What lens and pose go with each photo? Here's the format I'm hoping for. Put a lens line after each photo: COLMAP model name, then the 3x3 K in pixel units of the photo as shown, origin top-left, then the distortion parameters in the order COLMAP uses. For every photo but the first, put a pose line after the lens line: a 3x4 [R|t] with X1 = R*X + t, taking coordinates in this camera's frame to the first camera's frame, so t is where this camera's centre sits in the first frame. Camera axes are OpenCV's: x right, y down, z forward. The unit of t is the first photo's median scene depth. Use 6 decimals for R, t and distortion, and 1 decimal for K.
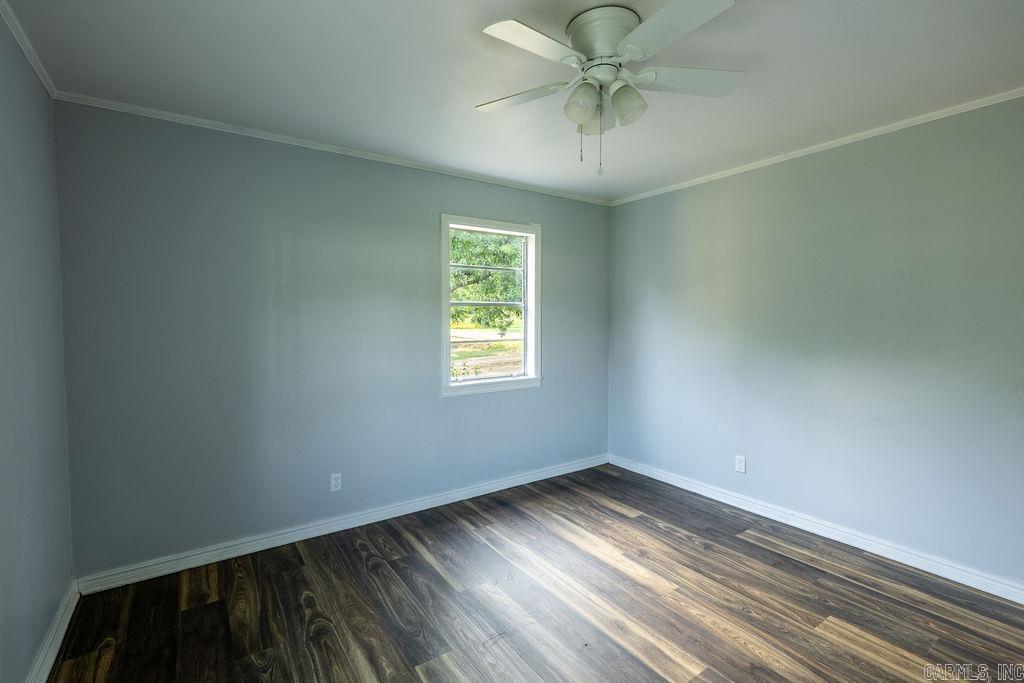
lens RADIAL K [[450.8, 0, 509.5], [0, 450.8, 350.9], [0, 0, 1]] dist [0.006312, -0.000008]
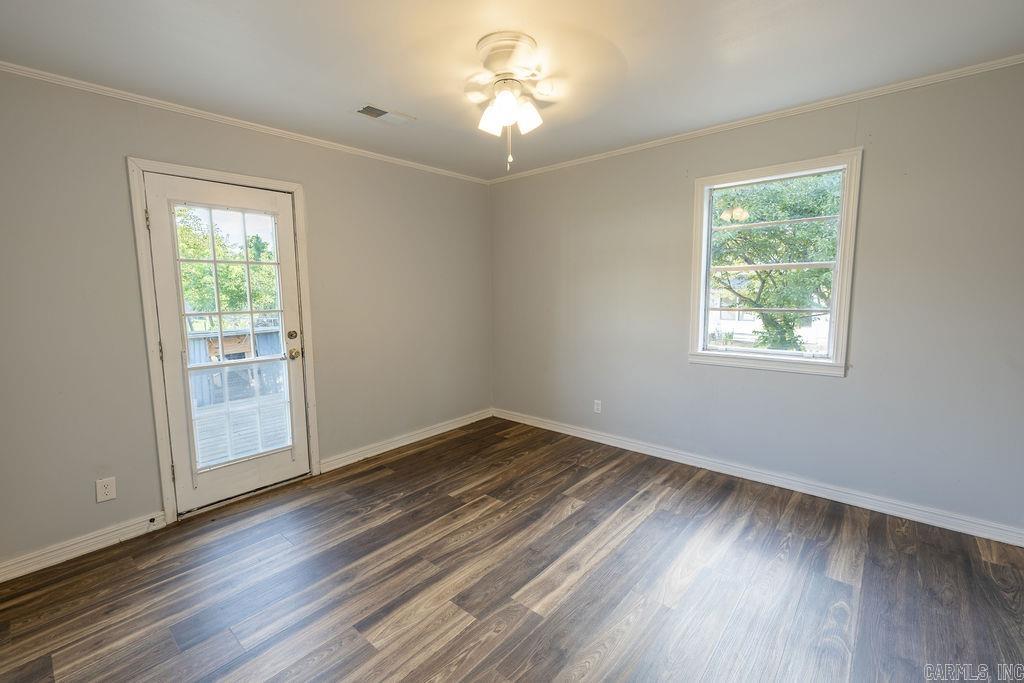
lens RADIAL K [[450.8, 0, 516.2], [0, 450.8, 341.6], [0, 0, 1]] dist [0.006312, -0.000008]
pose [[0.270891, 0.115380, -0.955670, 0.909595], [-0.057724, 0.992951, 0.103519, -0.033270], [0.960878, 0.027123, 0.275642, 0.418928]]
